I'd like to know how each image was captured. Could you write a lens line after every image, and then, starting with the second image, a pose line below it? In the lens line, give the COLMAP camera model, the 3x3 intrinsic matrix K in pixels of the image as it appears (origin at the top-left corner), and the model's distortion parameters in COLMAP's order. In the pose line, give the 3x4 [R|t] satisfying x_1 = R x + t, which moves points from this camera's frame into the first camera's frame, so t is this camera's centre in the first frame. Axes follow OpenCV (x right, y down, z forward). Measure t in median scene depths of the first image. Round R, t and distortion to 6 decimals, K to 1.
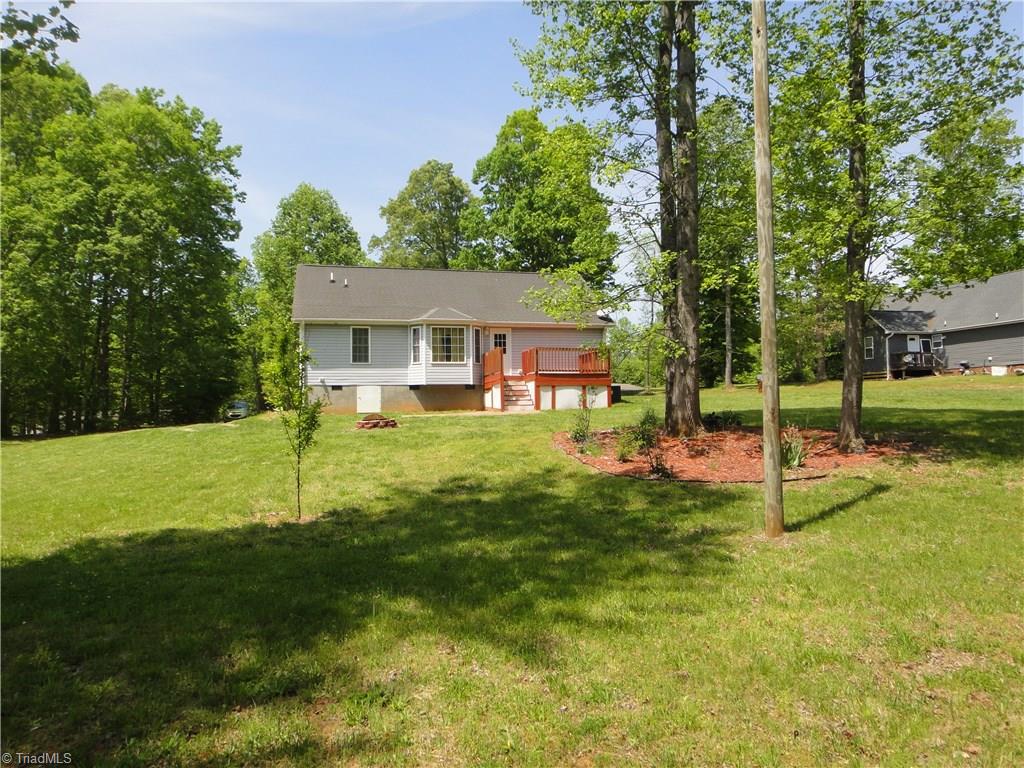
lens RADIAL K [[736.5, 0, 510.1], [0, 736.5, 378.3], [0, 0, 1]] dist [0.002080, -0.000487]
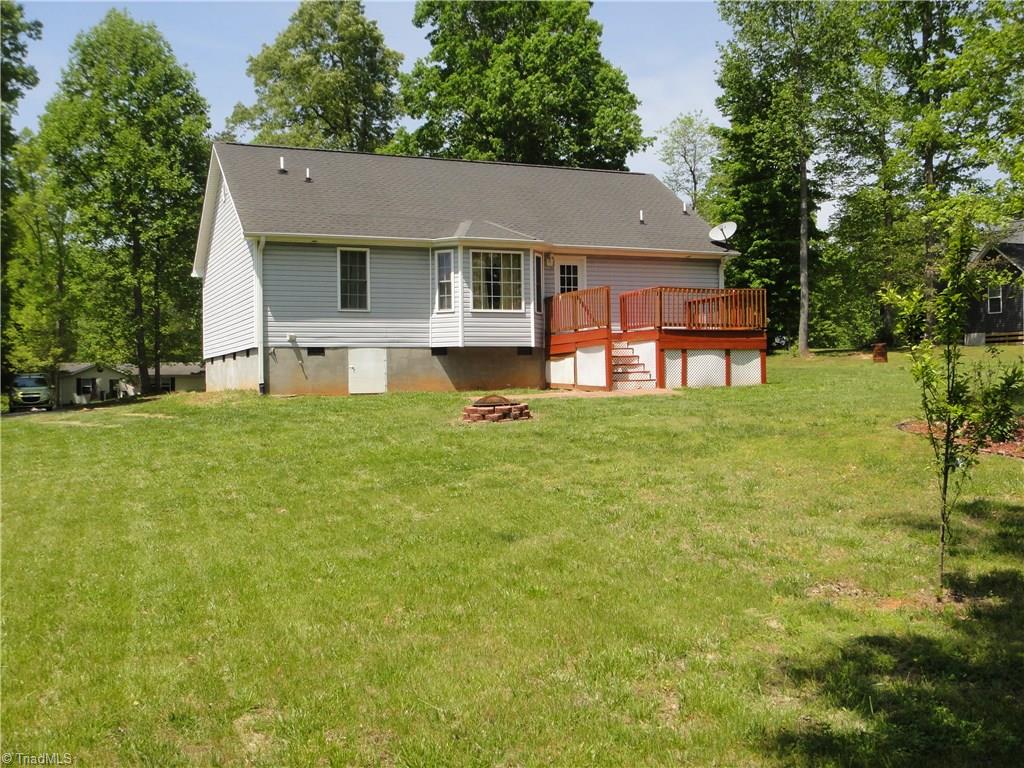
lens RADIAL K [[1104.6, 0, 511.5], [0, 1104.6, 384.1], [0, 0, 1]] dist [-0.003725, -0.022031]
pose [[0.985734, -0.001285, 0.168307, -0.225926], [-0.005225, 0.999255, 0.038230, 0.004295], [-0.168231, -0.038564, 0.984993, 0.097069]]
